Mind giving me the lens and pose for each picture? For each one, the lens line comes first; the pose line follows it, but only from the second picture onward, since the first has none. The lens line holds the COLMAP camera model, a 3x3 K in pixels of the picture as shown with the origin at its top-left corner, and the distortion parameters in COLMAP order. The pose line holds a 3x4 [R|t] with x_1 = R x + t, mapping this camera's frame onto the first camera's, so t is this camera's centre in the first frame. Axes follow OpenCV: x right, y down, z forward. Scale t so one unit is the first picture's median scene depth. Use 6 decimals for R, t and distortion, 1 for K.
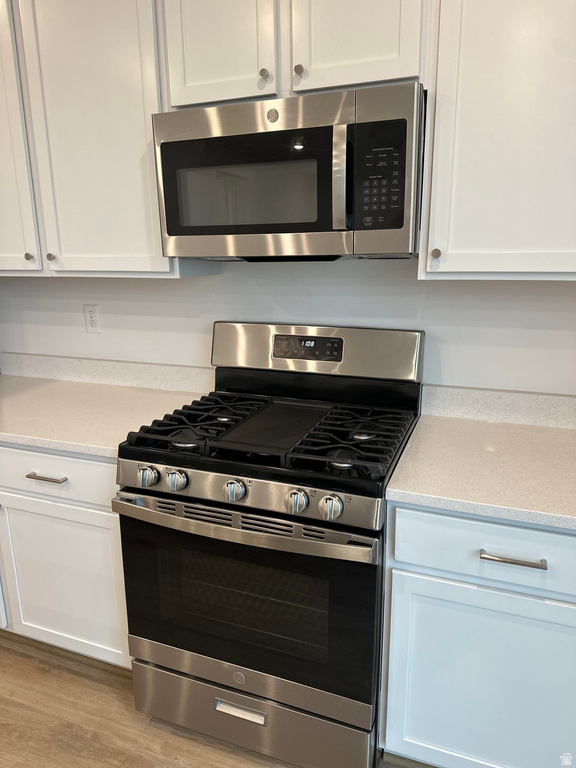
lens RADIAL K [[538.8, 0, 288.0], [0, 538.8, 384.0], [0, 0, 1]] dist [0.001212, -0.004887]
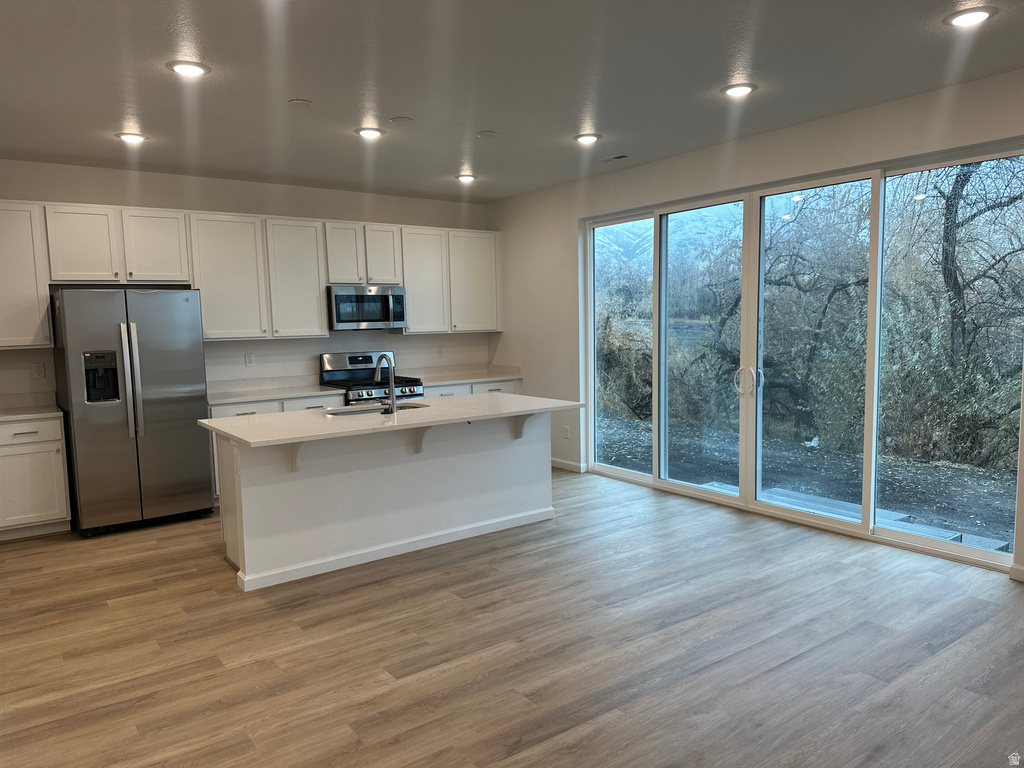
lens RADIAL K [[718.4, 0, 512.0], [0, 718.4, 384.0], [0, 0, 1]] dist [0.001212, -0.004887]
pose [[0.533659, -0.082243, 0.841691, -3.380900], [0.211235, 0.976677, -0.038498, 0.460968], [-0.818894, 0.198339, 0.538585, -2.084670]]
